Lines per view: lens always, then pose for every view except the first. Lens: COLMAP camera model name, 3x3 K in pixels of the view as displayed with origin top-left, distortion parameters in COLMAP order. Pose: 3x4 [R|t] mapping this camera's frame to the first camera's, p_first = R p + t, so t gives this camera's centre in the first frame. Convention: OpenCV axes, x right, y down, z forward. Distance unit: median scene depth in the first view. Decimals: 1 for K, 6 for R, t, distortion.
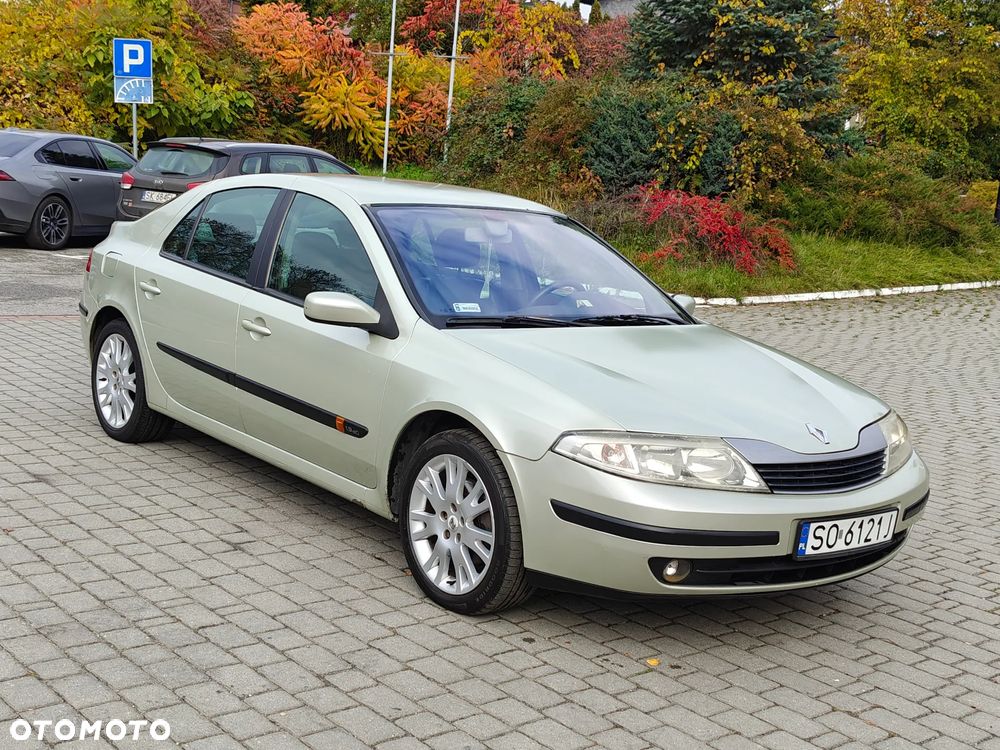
lens RADIAL K [[1301.2, 0, 500.0], [0, 1301.2, 375.0], [0, 0, 1]] dist [0.208876, -0.932594]
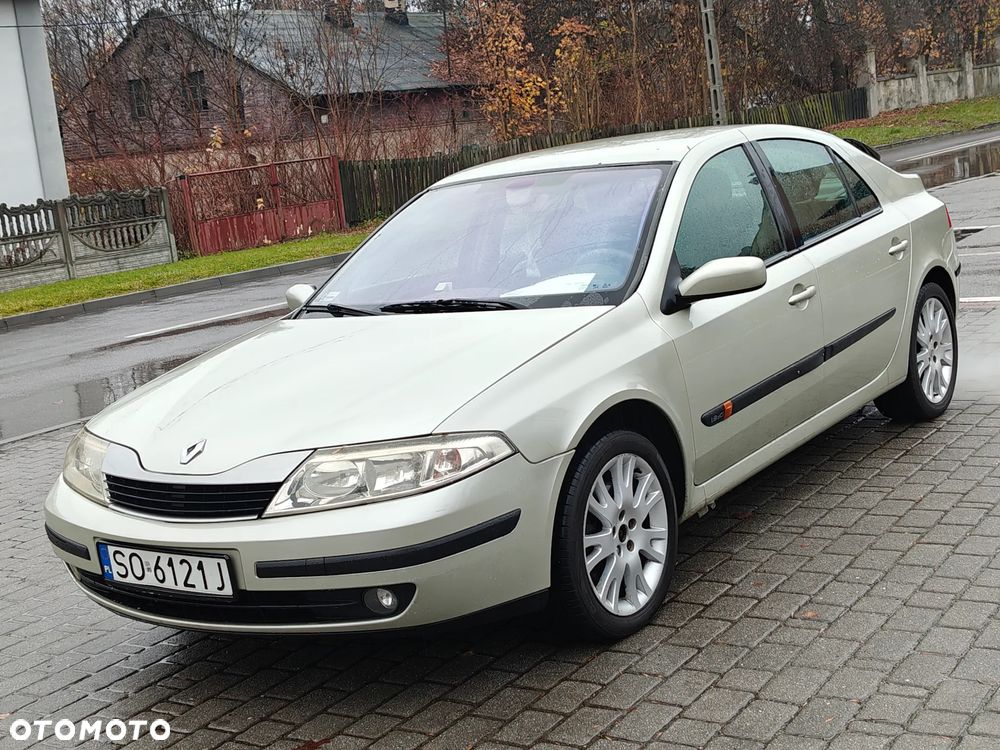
lens RADIAL K [[1345.6, 0, 488.1], [0, 1345.6, 378.2], [0, 0, 1]] dist [0.223874, -0.316603]
pose [[0.245542, 0.054135, -0.967873, 1.143823], [-0.000840, 0.998451, 0.055632, -0.052448], [0.969385, -0.012847, 0.245208, 0.967298]]
